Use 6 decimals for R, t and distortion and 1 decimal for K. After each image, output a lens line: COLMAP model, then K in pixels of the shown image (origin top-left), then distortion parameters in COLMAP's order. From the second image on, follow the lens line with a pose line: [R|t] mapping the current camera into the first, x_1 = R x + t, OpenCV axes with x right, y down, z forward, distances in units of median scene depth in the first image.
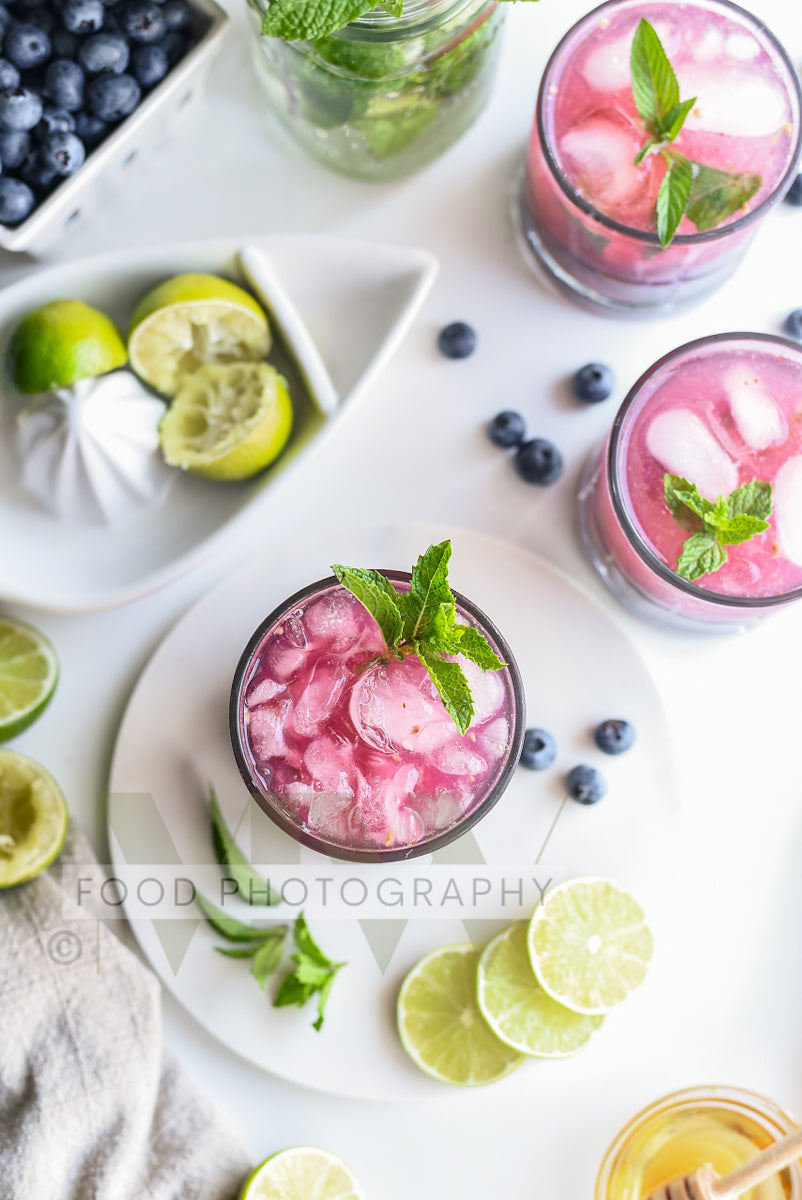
lens RADIAL K [[1908.9, 0, 414.0], [0, 1908.9, 585.4], [0, 0, 1]] dist [-0.167161, 0.068371]
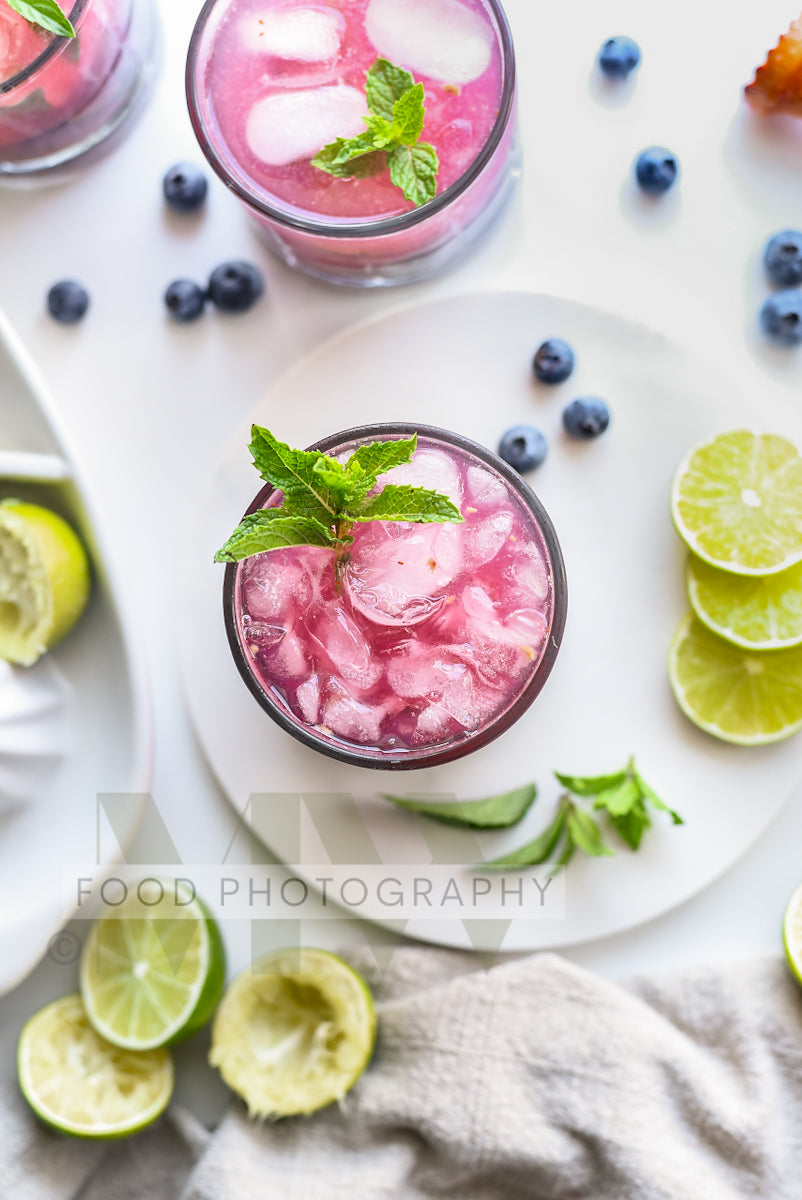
lens RADIAL K [[1908.9, 0, 414.0], [0, 1908.9, 585.4], [0, 0, 1]] dist [-0.167161, 0.068371]
pose [[0.478069, -0.877419, -0.039829, 0.021005], [0.877404, 0.475005, 0.067317, 0.014202], [-0.040146, -0.067128, 0.996936, 0.135568]]
